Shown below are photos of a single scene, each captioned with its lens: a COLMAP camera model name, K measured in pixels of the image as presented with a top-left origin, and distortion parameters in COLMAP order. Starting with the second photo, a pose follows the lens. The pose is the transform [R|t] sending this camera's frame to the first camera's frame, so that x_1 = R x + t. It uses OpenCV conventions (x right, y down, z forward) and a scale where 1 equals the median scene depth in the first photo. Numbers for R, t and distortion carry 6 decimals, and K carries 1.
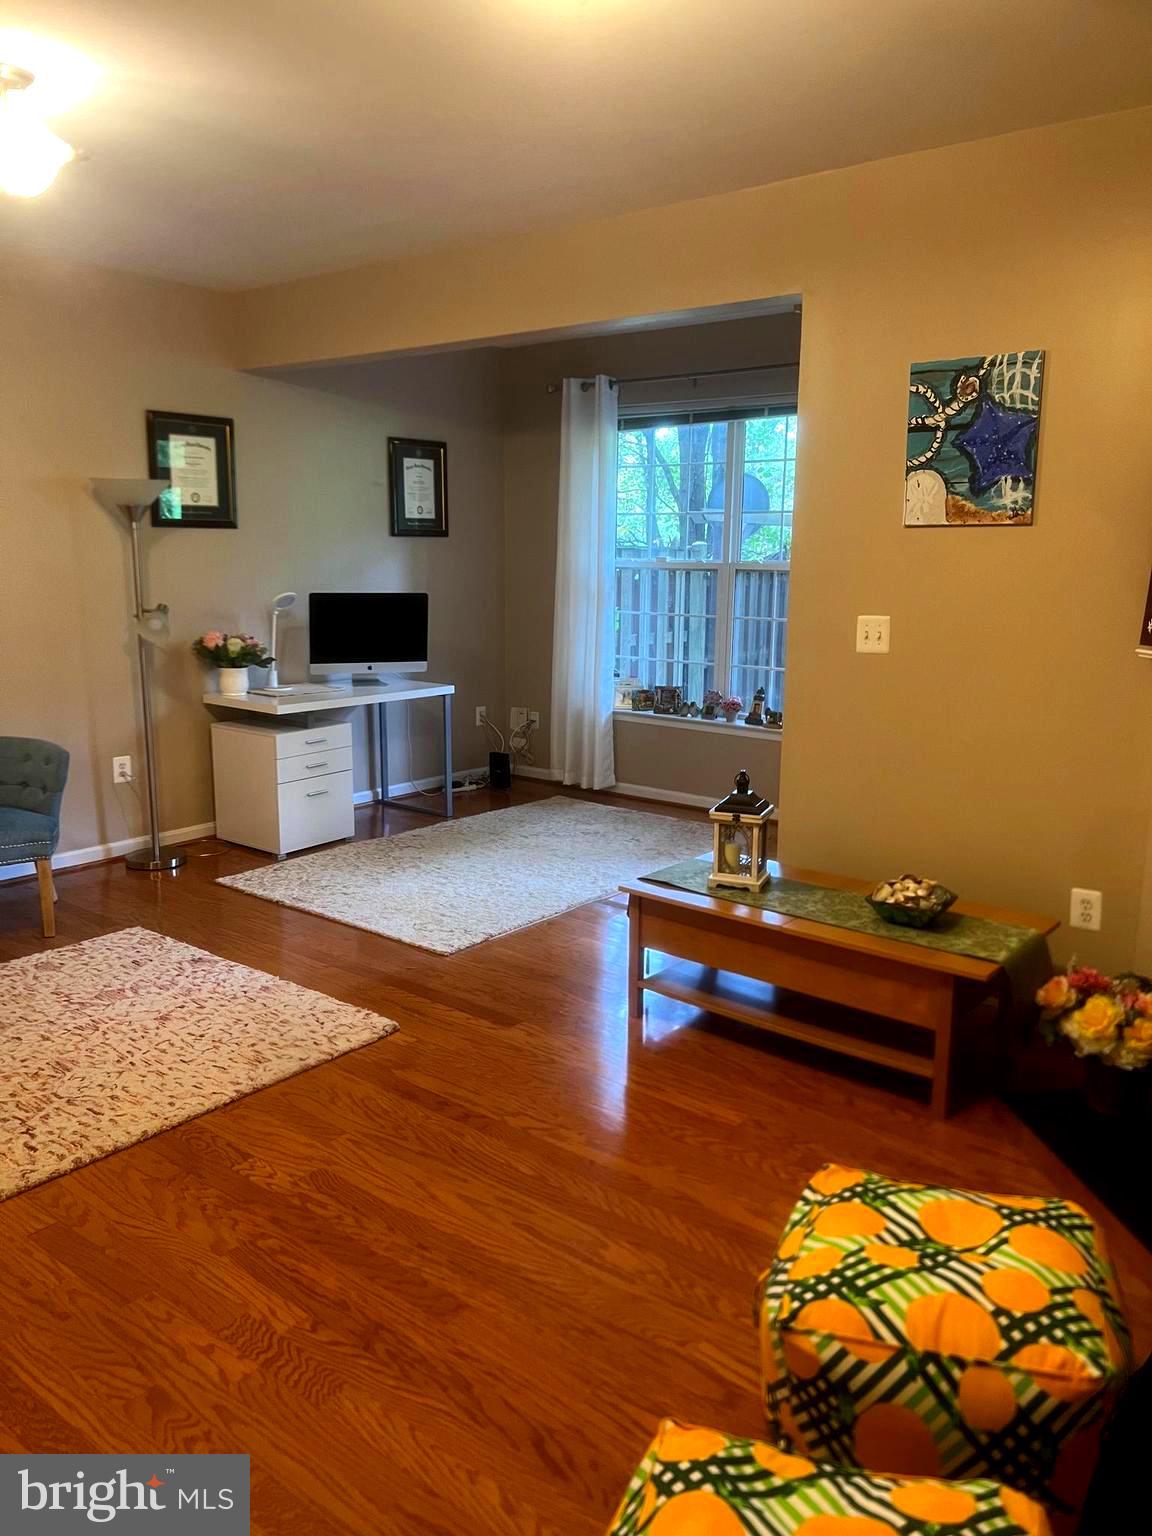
lens RADIAL K [[1158.7, 0, 584.9], [0, 1158.7, 741.2], [0, 0, 1]] dist [0.061632, -0.079748]
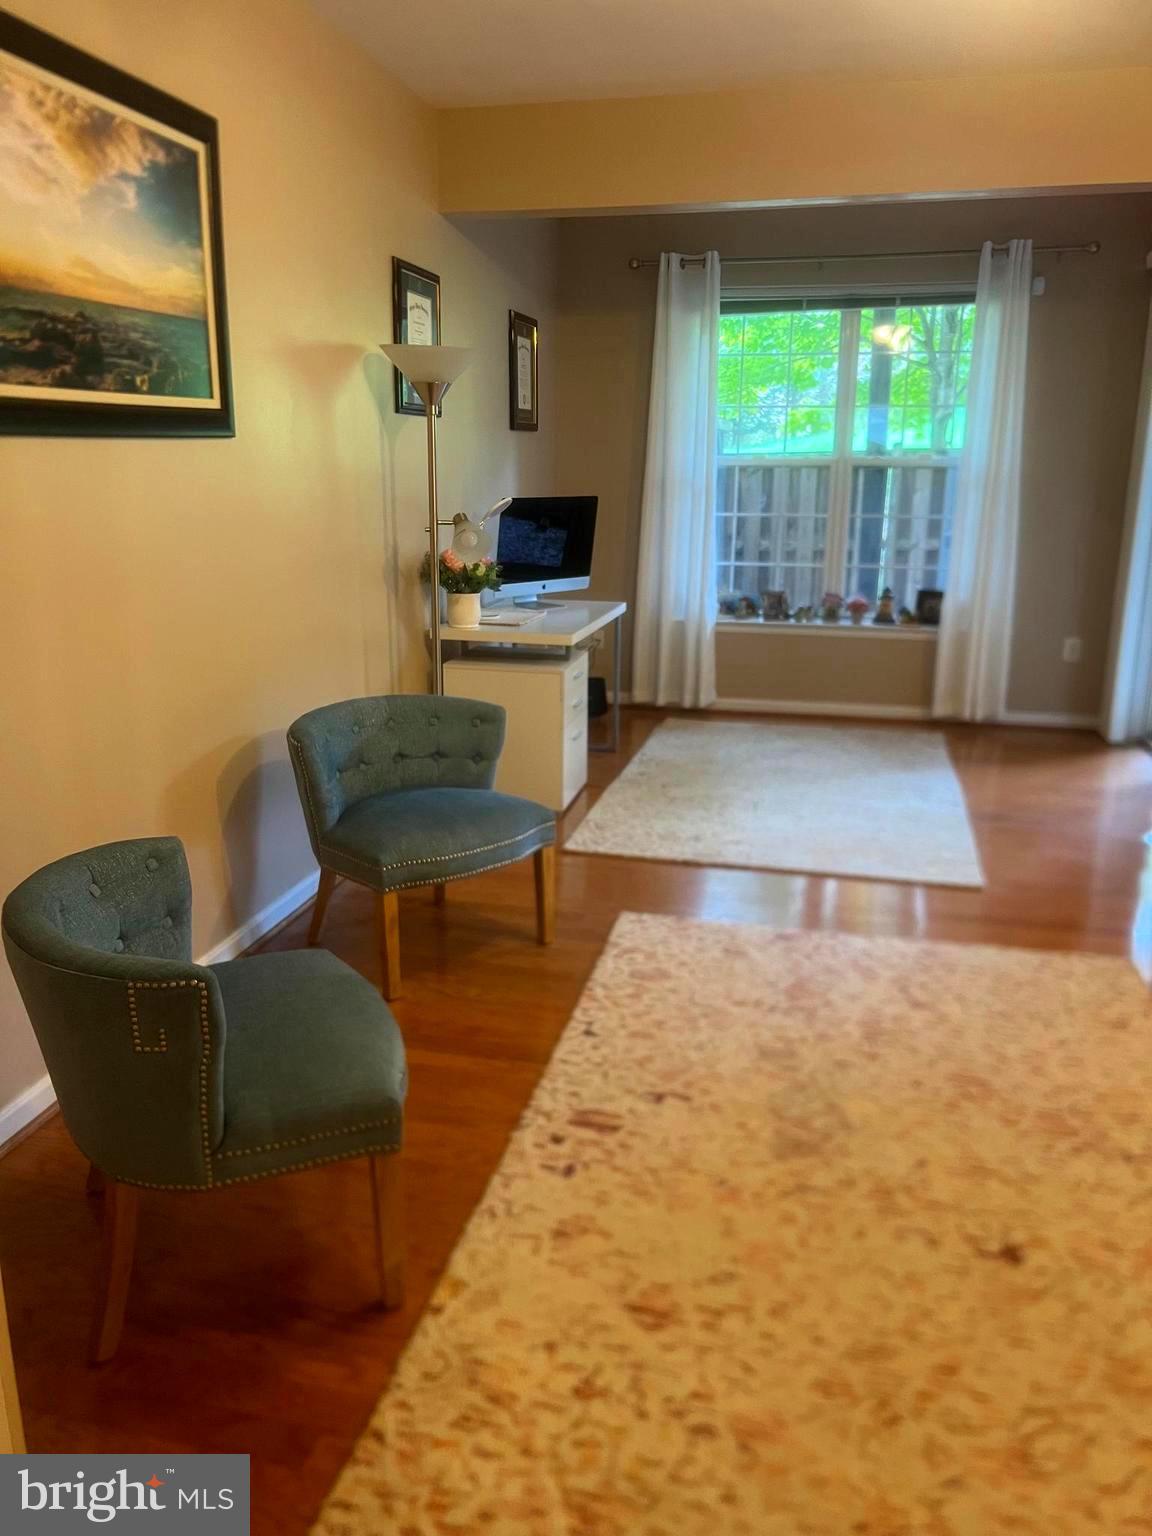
lens RADIAL K [[1158.7, 0, 584.9], [0, 1158.7, 741.2], [0, 0, 1]] dist [0.061632, -0.079748]
pose [[0.904601, -0.106163, 0.412827, -0.812098], [0.075718, 0.993107, 0.089471, -0.037702], [-0.419480, -0.049677, 0.906404, 0.320983]]
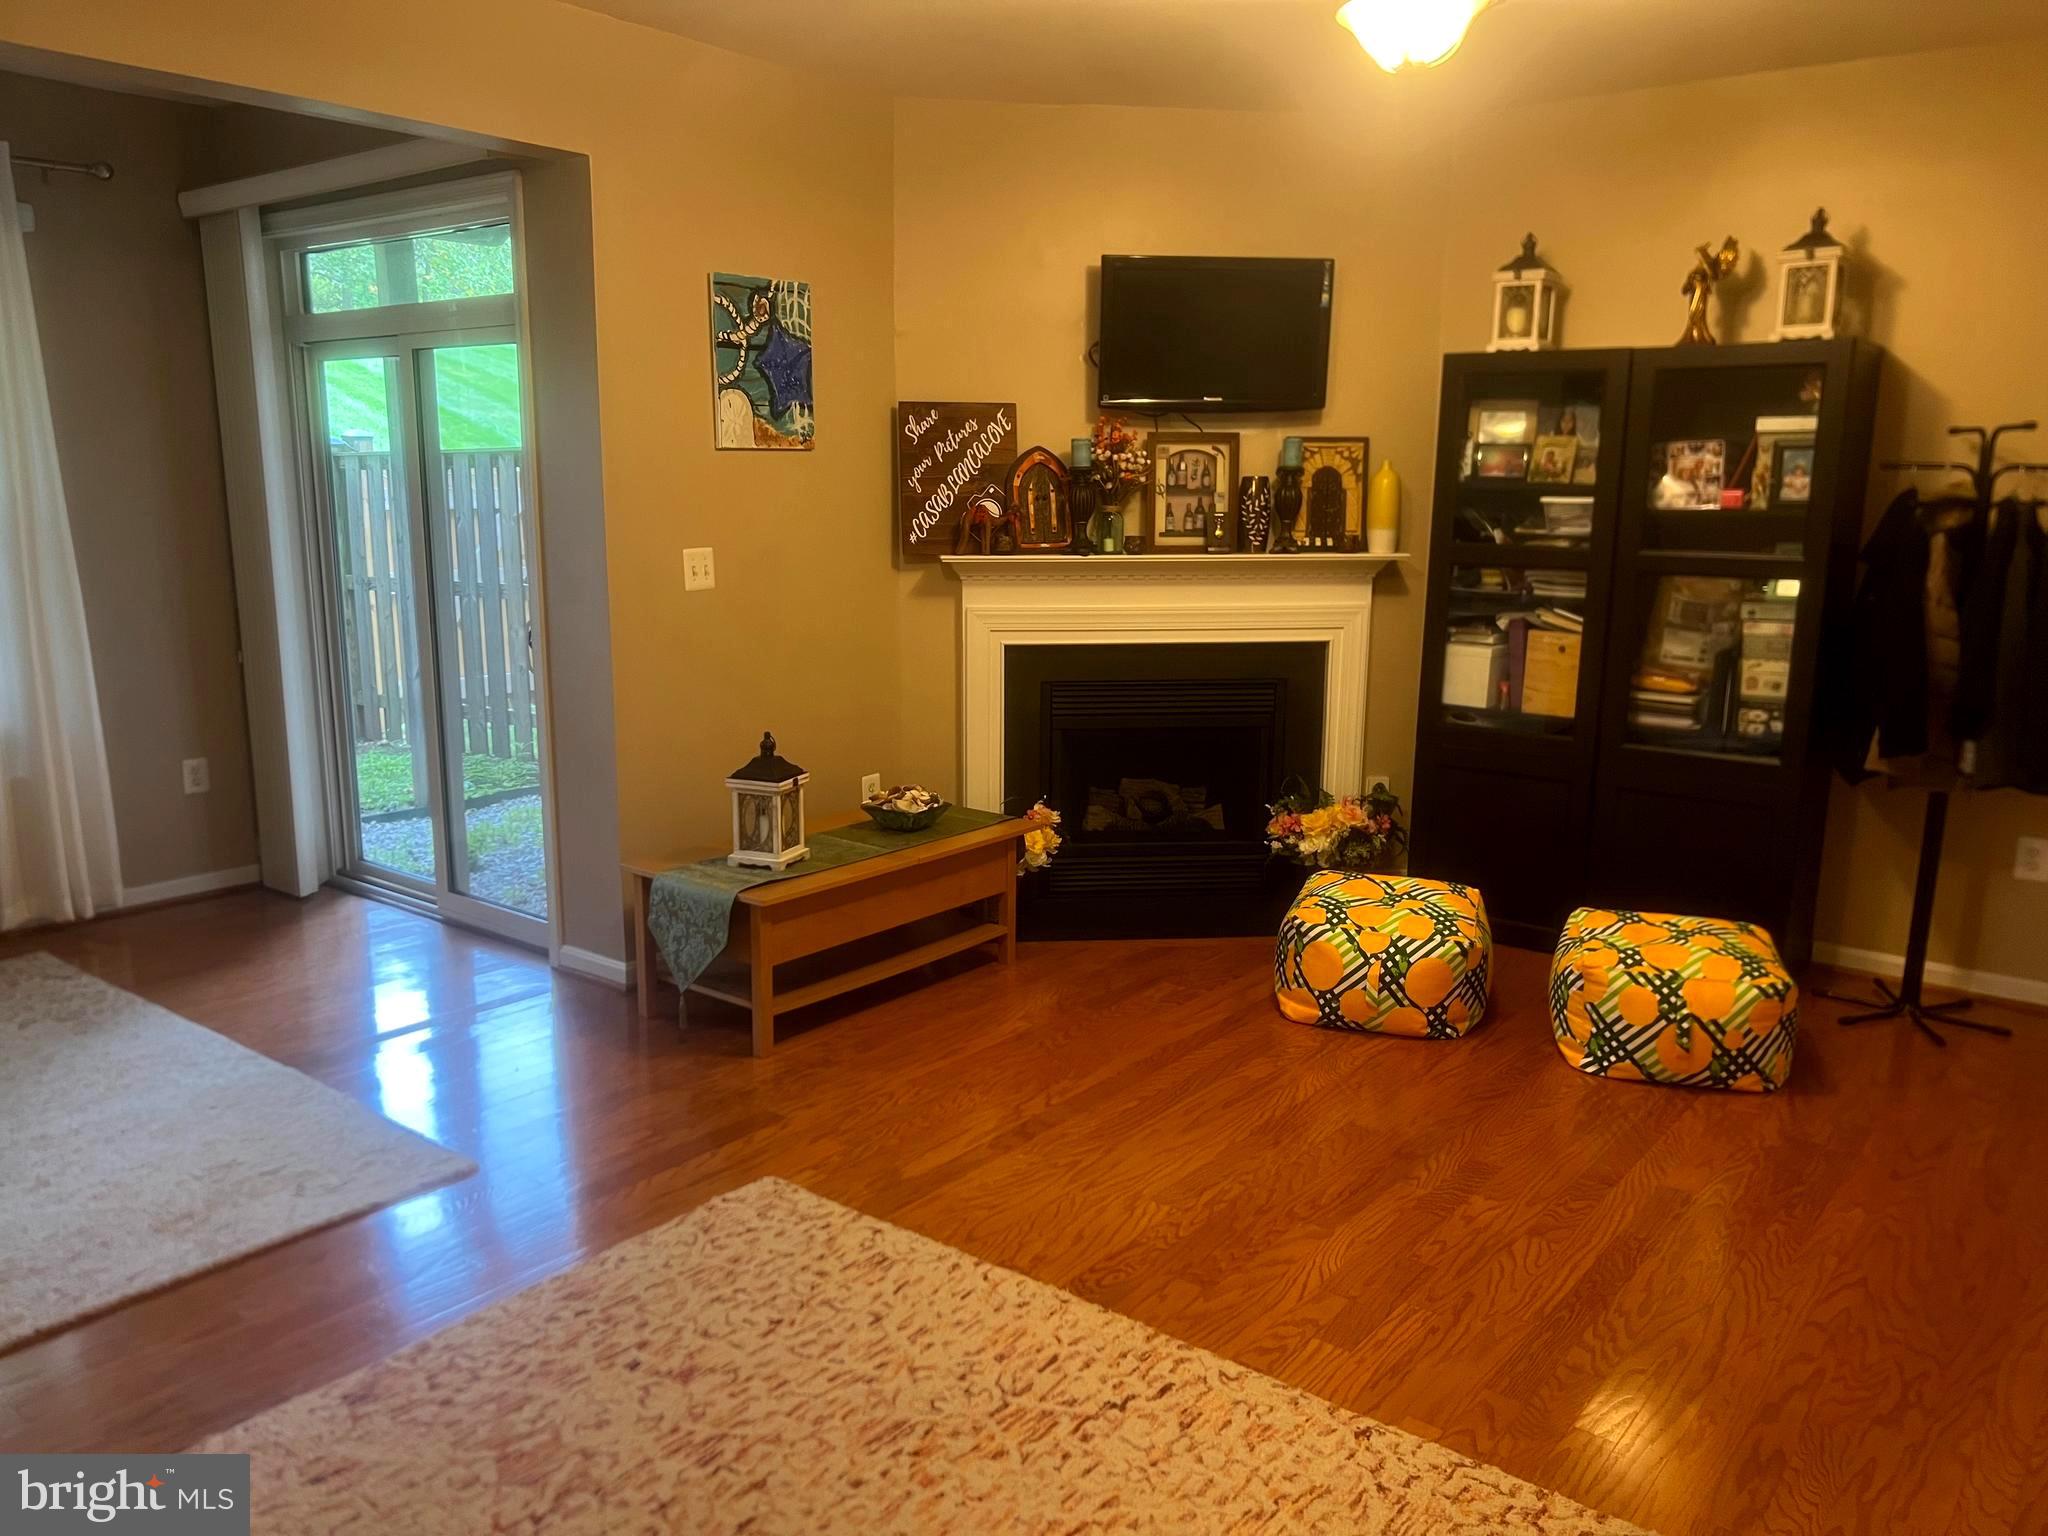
lens RADIAL K [[1528.9, 0, 983.1], [0, 1528.9, 779.7], [0, 0, 1]] dist [0.071656, -0.064814]
pose [[0.016287, -0.208876, 0.977806, -0.897829], [0.161478, 0.965648, 0.203589, -0.133743], [-0.986742, 0.154578, 0.049456, 0.712002]]
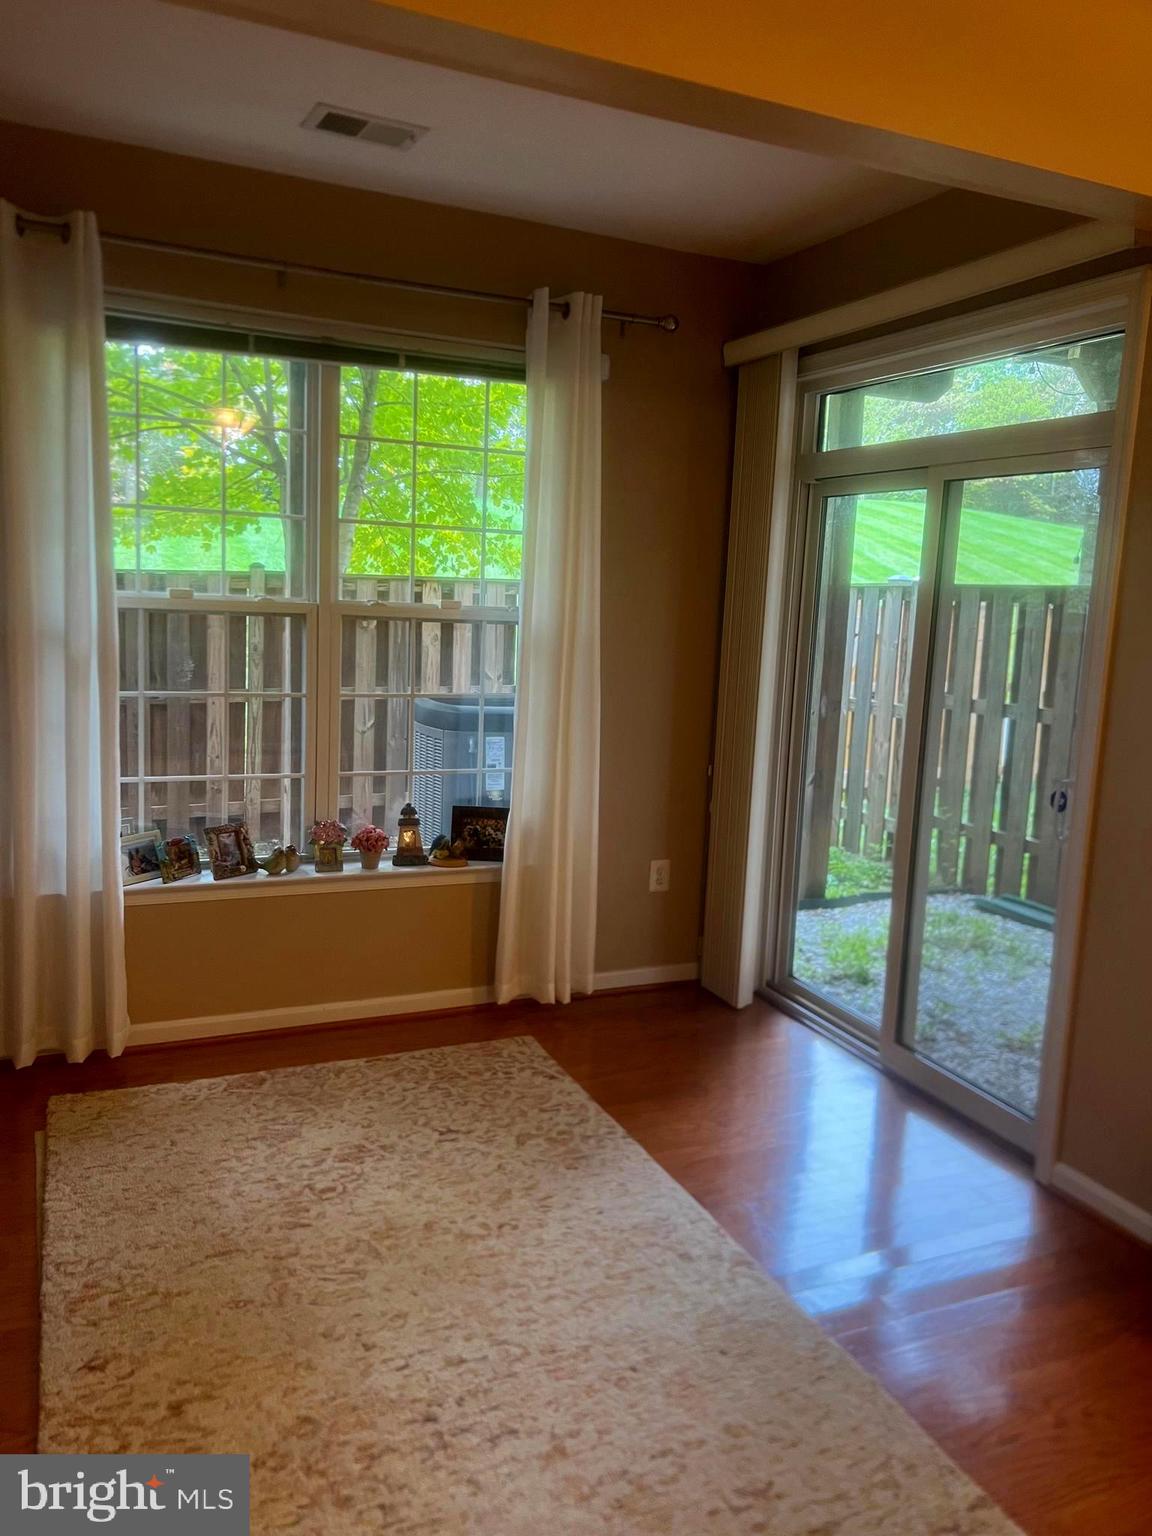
lens RADIAL K [[1158.7, 0, 584.9], [0, 1158.7, 741.2], [0, 0, 1]] dist [0.061632, -0.079748]
pose [[0.459622, -0.108084, 0.881513, -0.558737], [0.108039, 0.992000, 0.065300, -0.177081], [-0.881519, 0.065224, 0.467622, 1.005452]]
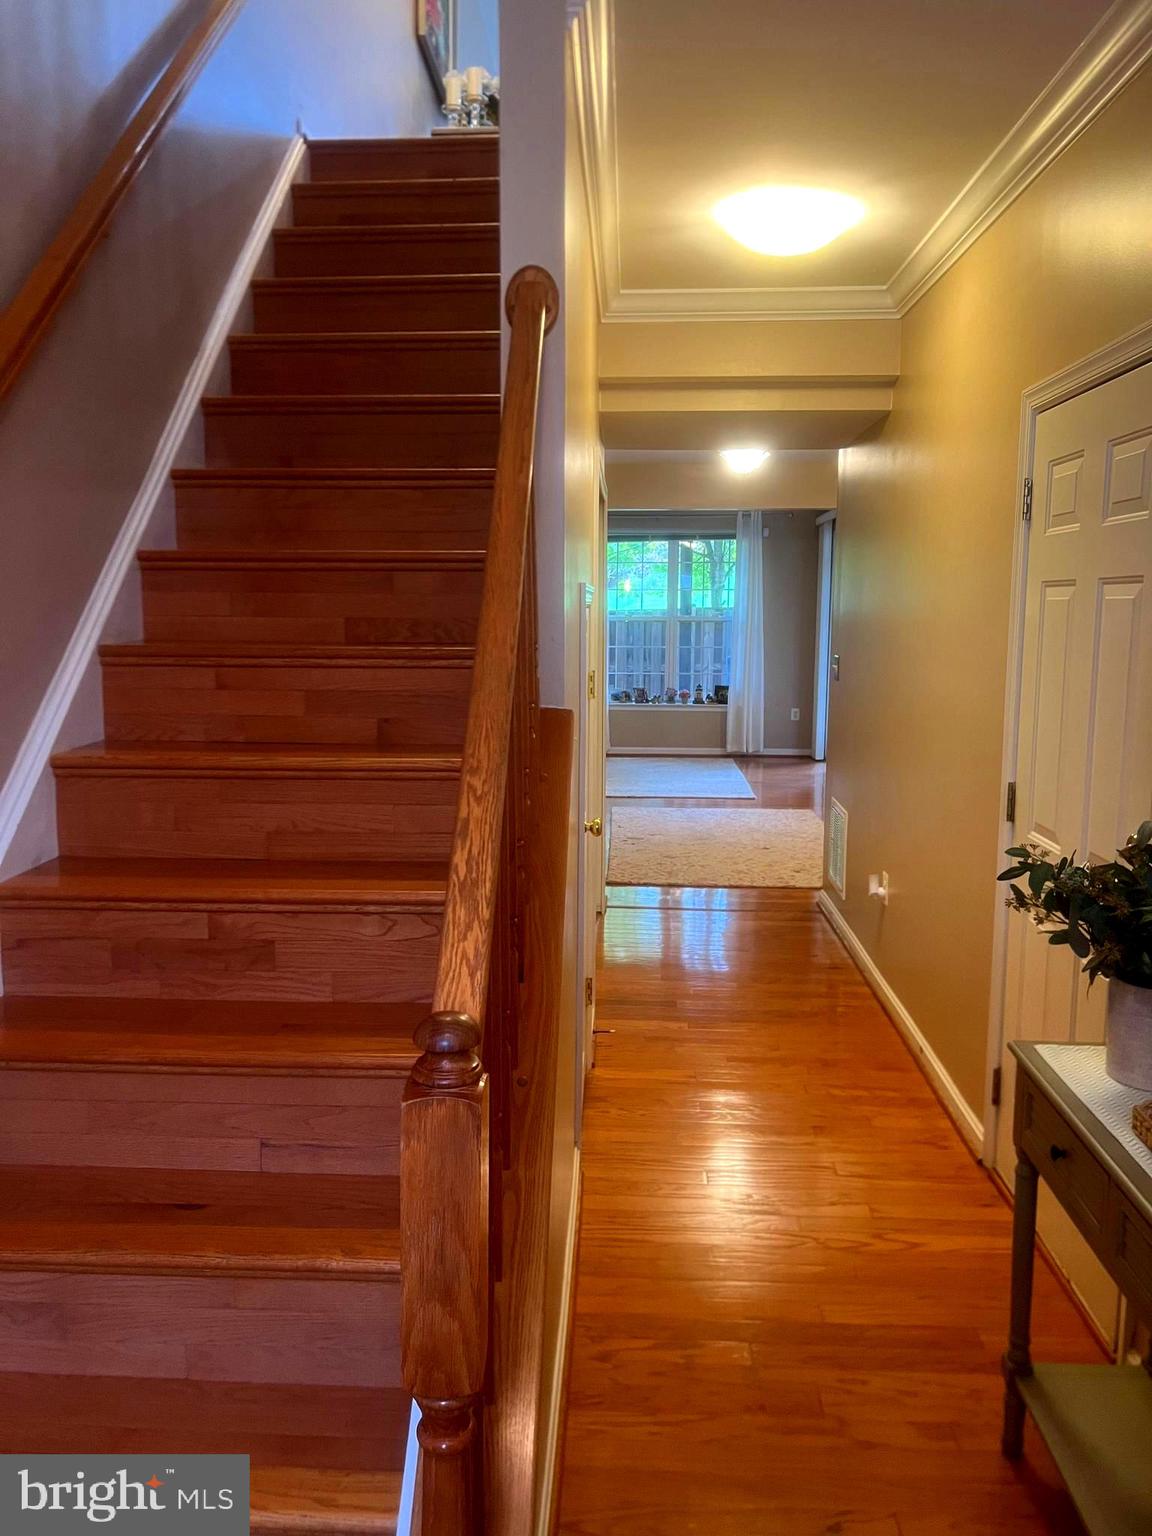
lens RADIAL K [[1174.5, 0, 576.0], [0, 1174.5, 768.0], [0, 0, 1]] dist [0.068043, -0.126548]
pose [[0.814739, -0.086586, 0.573327, -1.750333], [0.103808, 0.994594, 0.002688, 0.098344], [-0.570460, 0.057326, 0.819323, -0.659501]]
